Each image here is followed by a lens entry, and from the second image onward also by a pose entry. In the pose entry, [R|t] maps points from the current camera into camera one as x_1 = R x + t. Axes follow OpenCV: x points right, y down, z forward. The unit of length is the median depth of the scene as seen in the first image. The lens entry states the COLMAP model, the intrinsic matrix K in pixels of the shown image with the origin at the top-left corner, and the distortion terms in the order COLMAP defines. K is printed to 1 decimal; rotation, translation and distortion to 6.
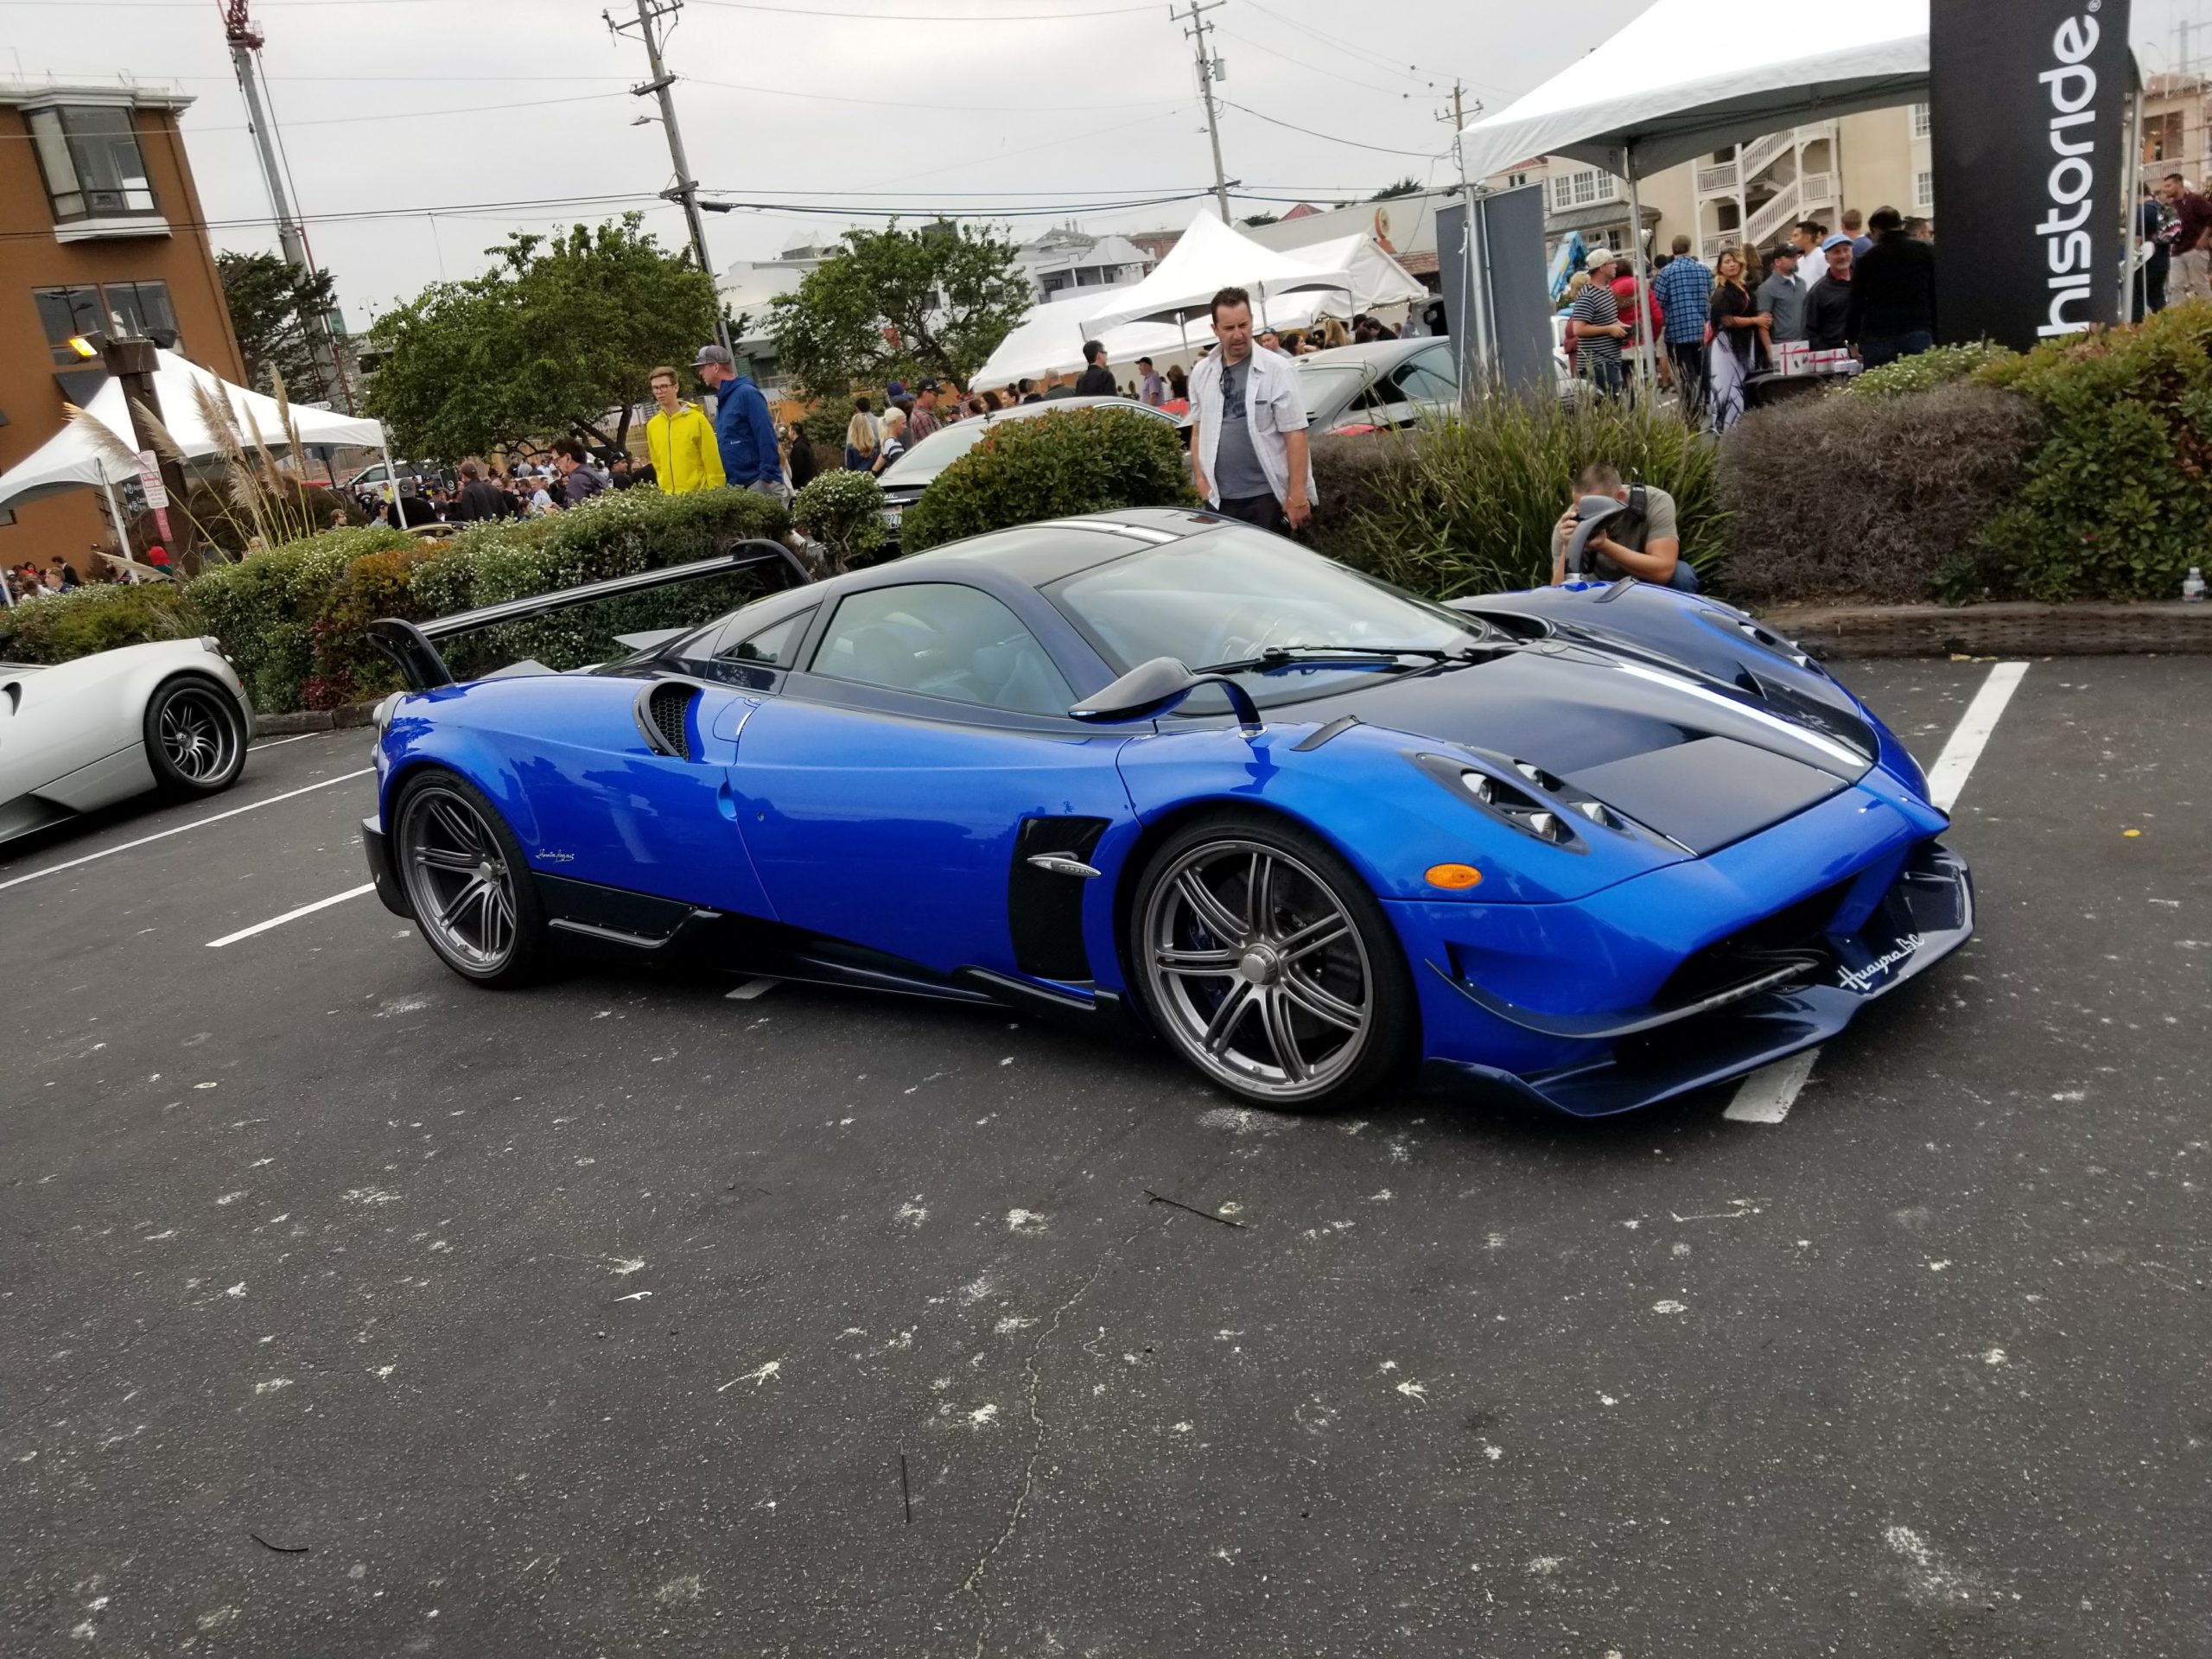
lens RADIAL K [[1722.8, 0, 1106.0], [0, 1722.8, 829.5], [0, 0, 1]] dist [0.046457, -0.074426]
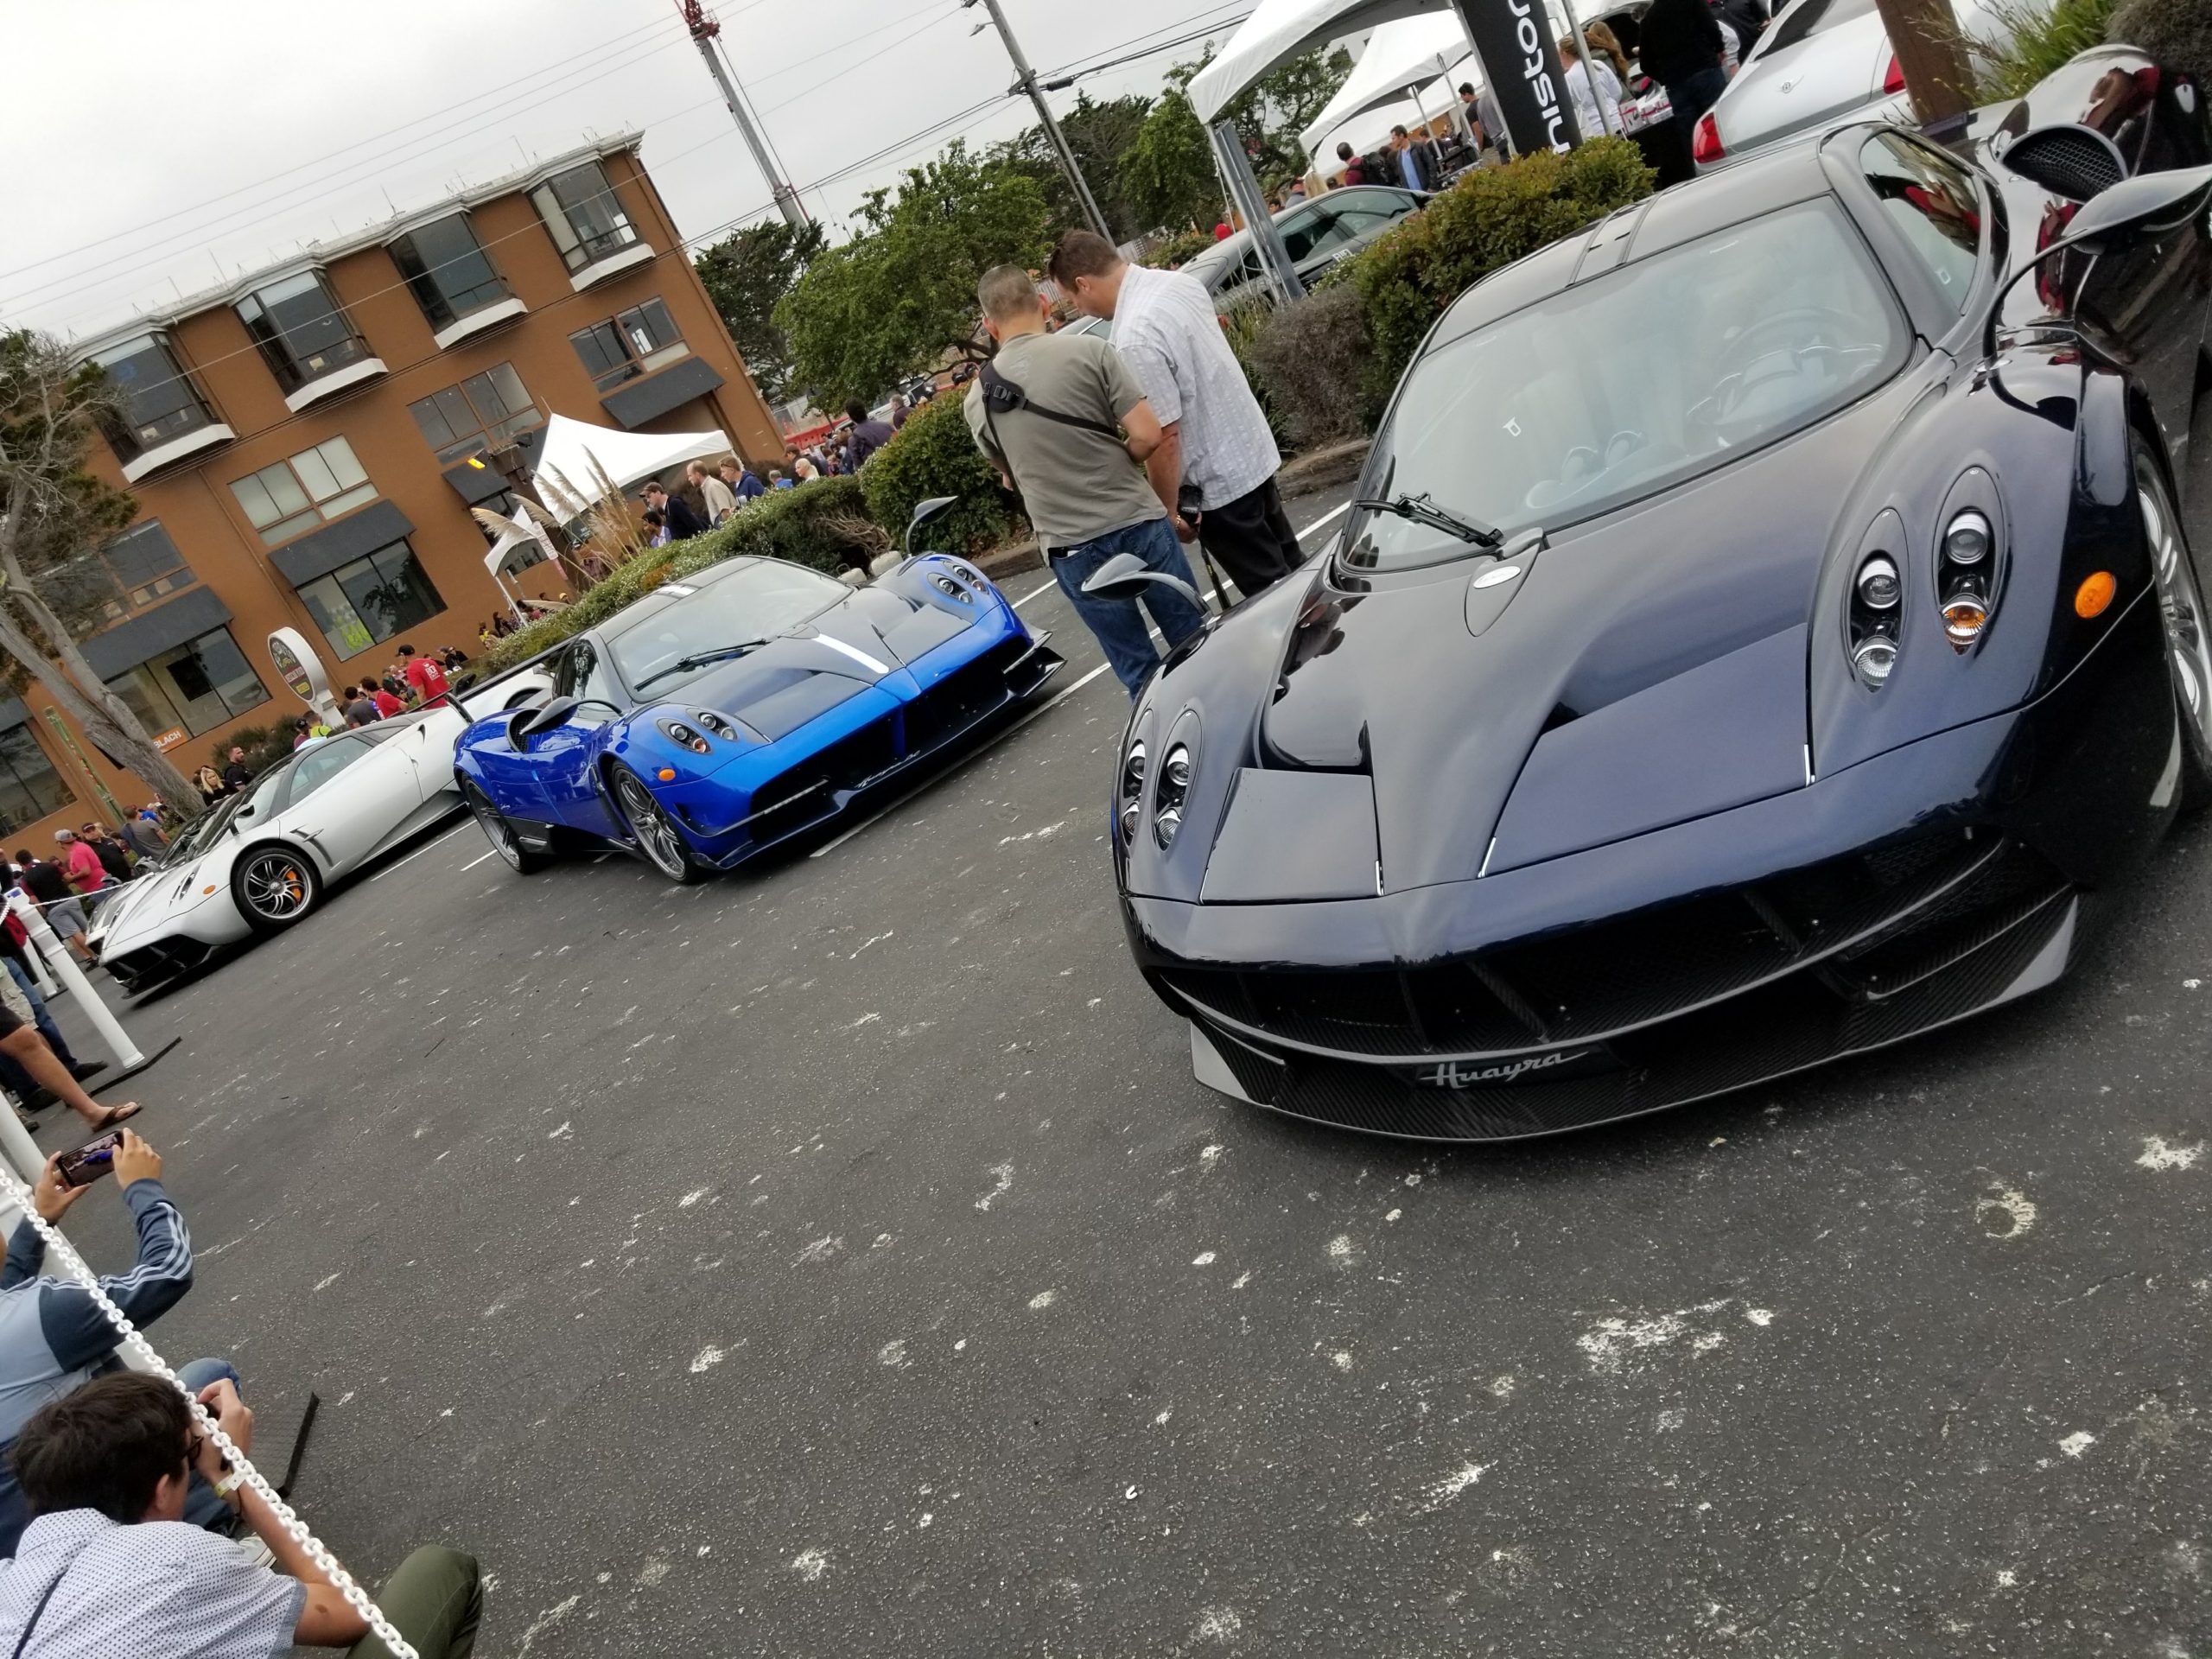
lens RADIAL K [[1722.8, 0, 1106.0], [0, 1722.8, 829.5], [0, 0, 1]] dist [0.046457, -0.074426]
pose [[0.915956, -0.176945, -0.360159, 0.126094], [0.222226, 0.971005, 0.088113, 0.002172], [0.334125, -0.160744, 0.928720, -0.076451]]
